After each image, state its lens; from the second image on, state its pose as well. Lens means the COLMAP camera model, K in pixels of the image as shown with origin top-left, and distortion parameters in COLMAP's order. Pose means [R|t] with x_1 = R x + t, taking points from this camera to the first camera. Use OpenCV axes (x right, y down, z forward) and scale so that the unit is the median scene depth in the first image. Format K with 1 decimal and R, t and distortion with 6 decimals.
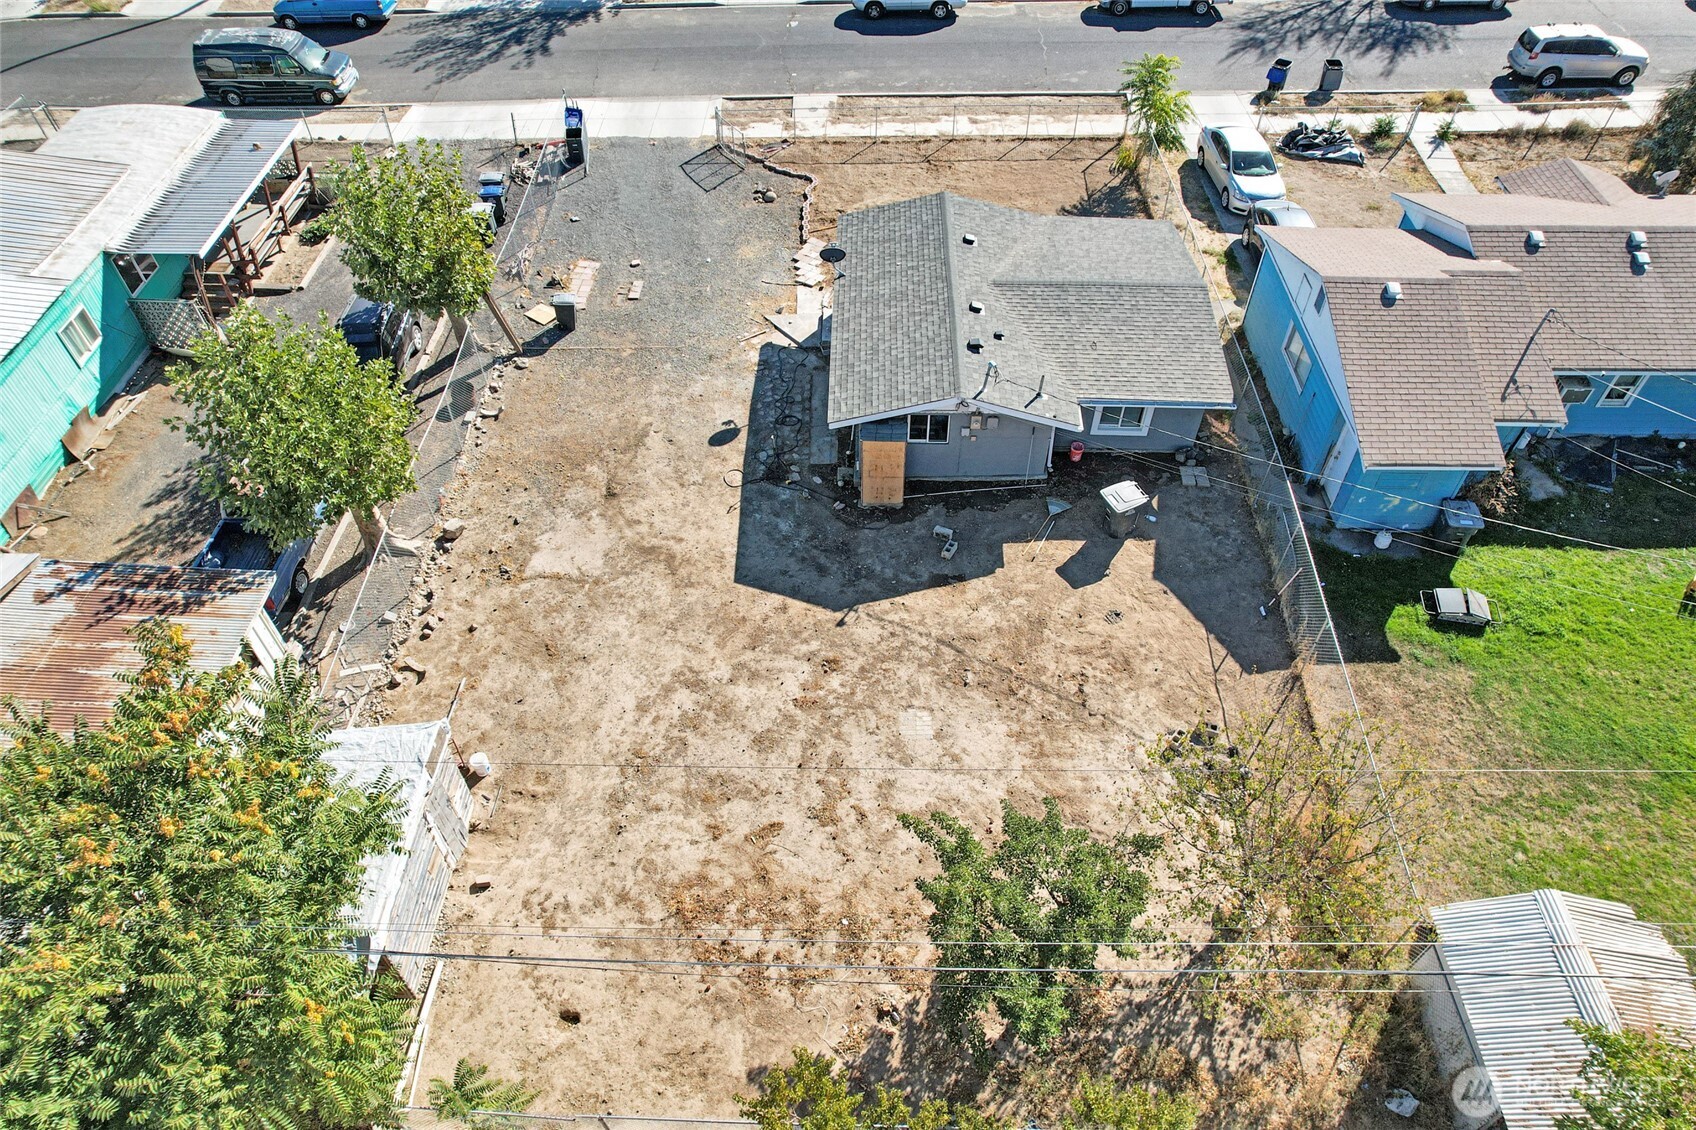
lens RADIAL K [[1076.3, 0, 851.2], [0, 1076.3, 611.7], [0, 0, 1]] dist [-0.067334, 0.055243]
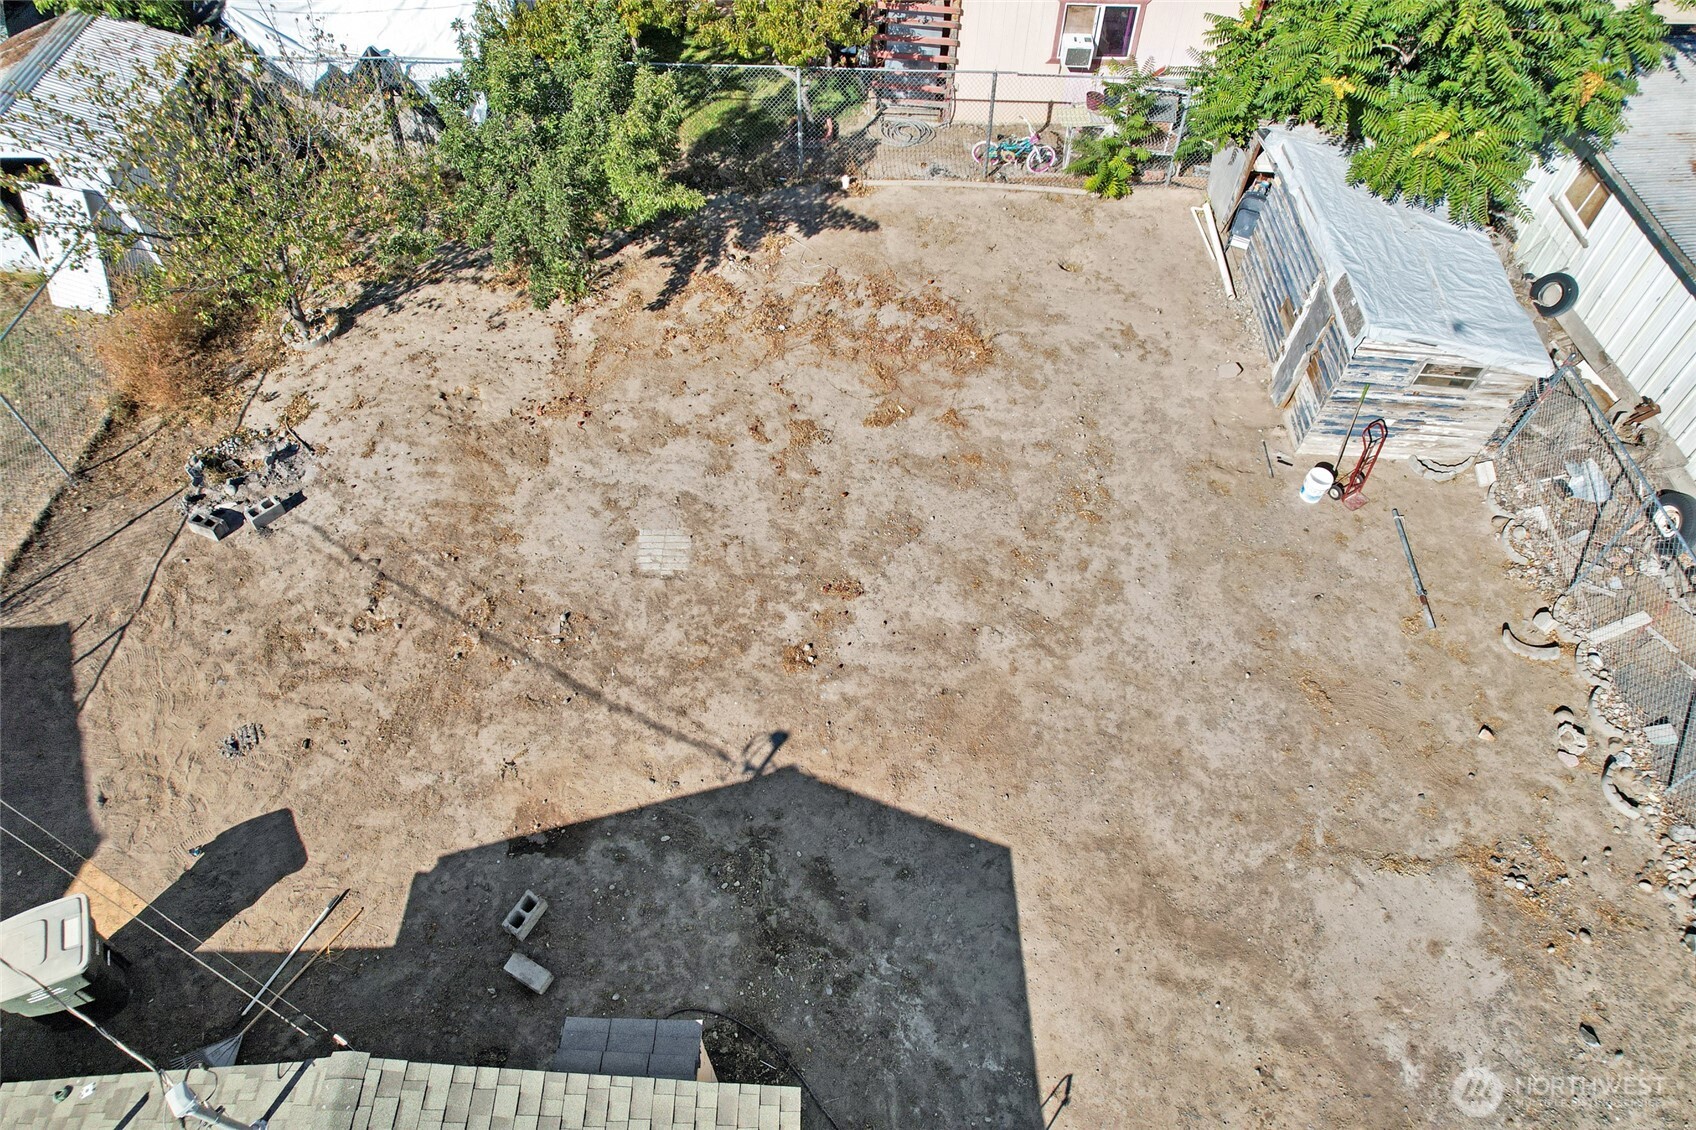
lens RADIAL K [[1092.2, 0, 850.7], [0, 1092.2, 558.9], [0, 0, 1]] dist [-0.070417, 0.058917]
pose [[-0.999765, 0.013902, -0.016649, -0.034182], [-0.019021, -0.193138, 0.980987, -0.464046], [0.010422, 0.981073, 0.193357, 0.790613]]
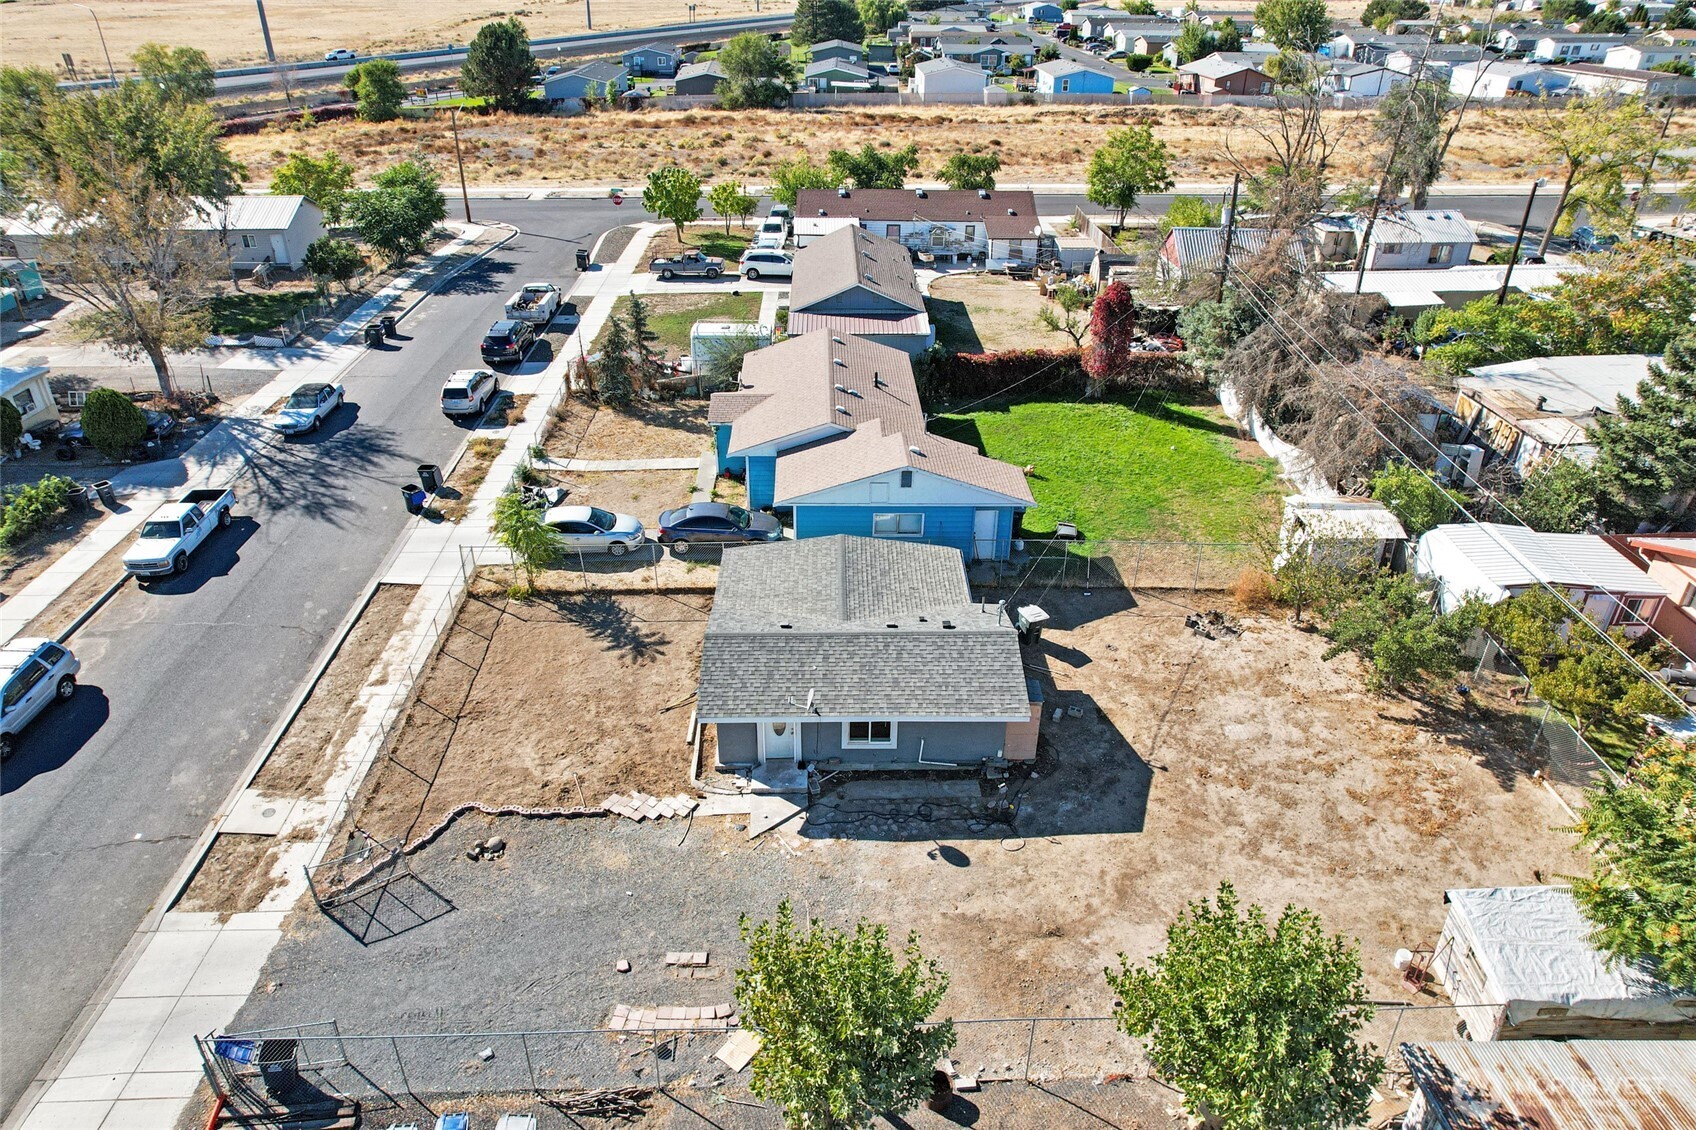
lens RADIAL K [[1087.1, 0, 852.0], [0, 1087.1, 585.3], [0, 0, 1]] dist [-0.064585, 0.046866]
pose [[-0.044278, -0.508553, 0.859892, -0.980418], [0.753863, 0.547790, 0.362790, -0.849239], [-0.655538, 0.664304, 0.359124, 0.607085]]
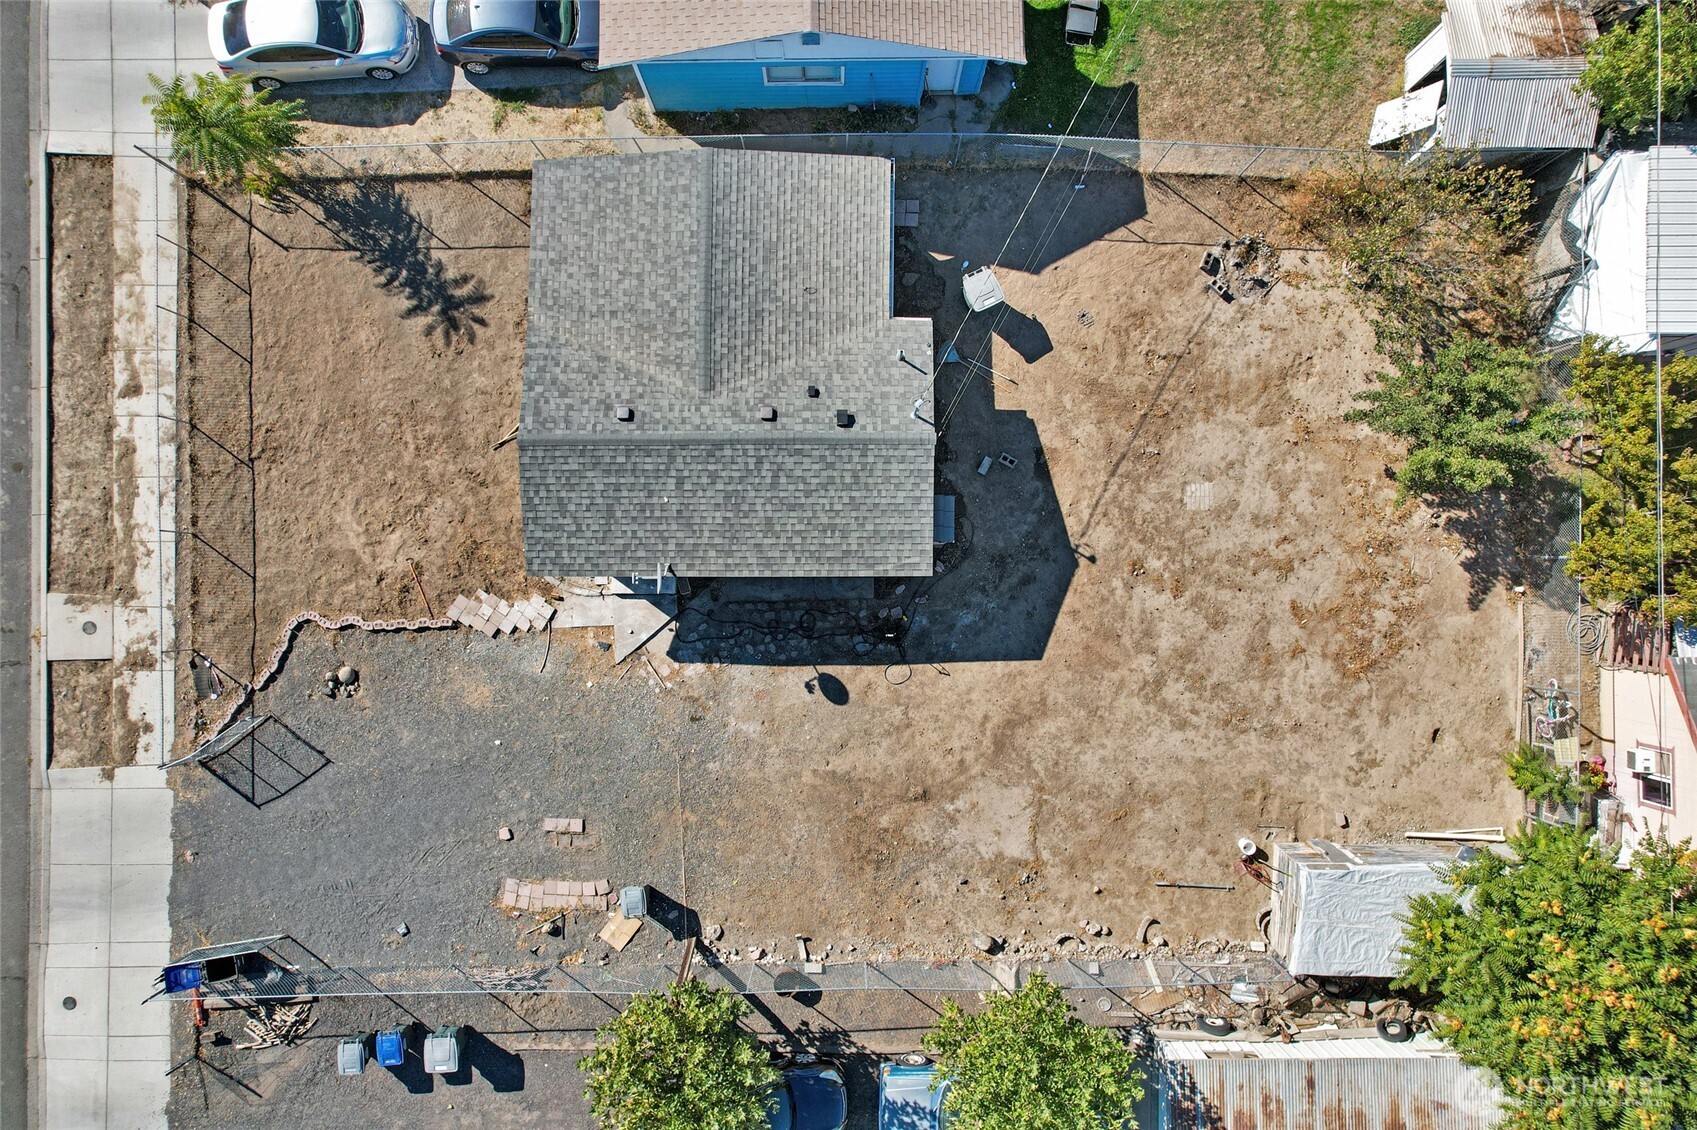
lens RADIAL K [[1092.8, 0, 851.2], [0, 1092.8, 558.9], [0, 0, 1]] dist [-0.070417, 0.058917]
pose [[-0.019313, -0.999485, 0.025641, -0.031126], [0.757177, 0.002127, 0.653206, -0.893765], [-0.652924, 0.032031, 0.756746, 0.293534]]
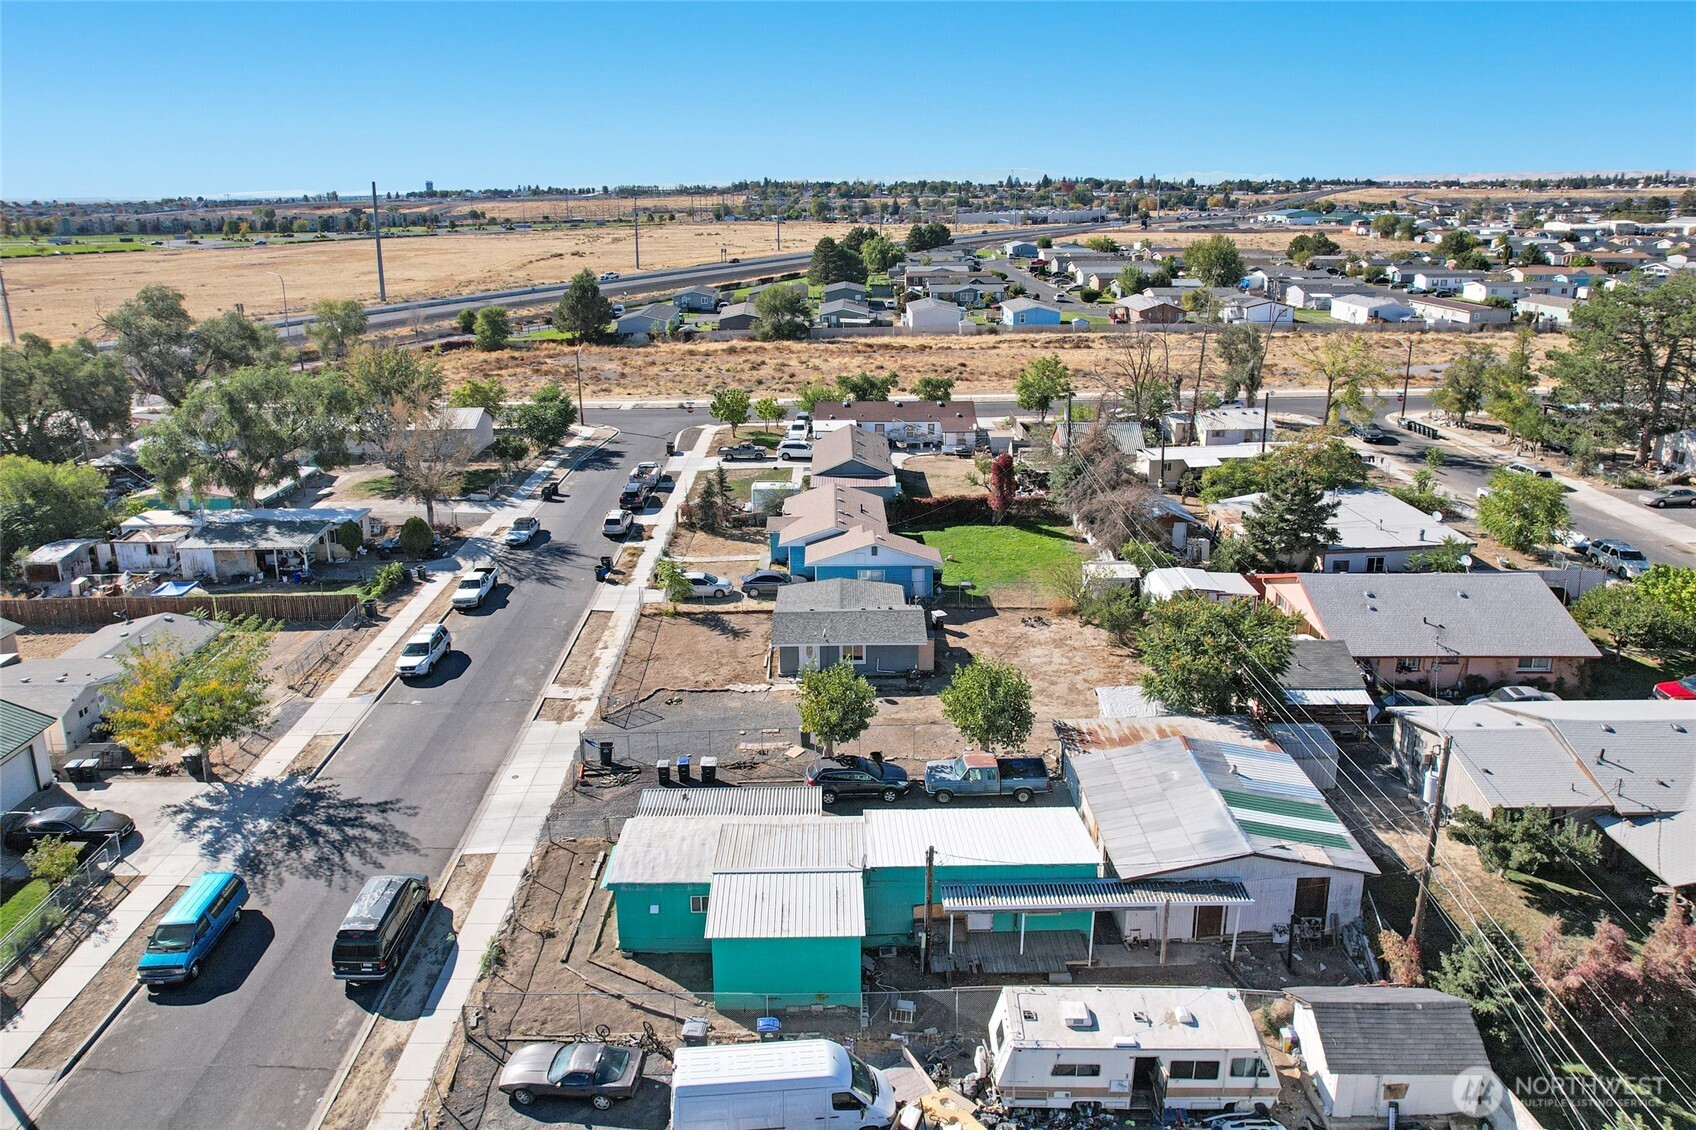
lens RADIAL K [[1084.1, 0, 890.9], [0, 1084.1, 566.4], [0, 0, 1]] dist [-0.001343, -0.129637]
pose [[-0.069213, -0.331942, 0.940757, -2.390405], [0.756829, 0.596905, 0.266296, -1.041802], [-0.649938, 0.730423, 0.209910, 0.390023]]
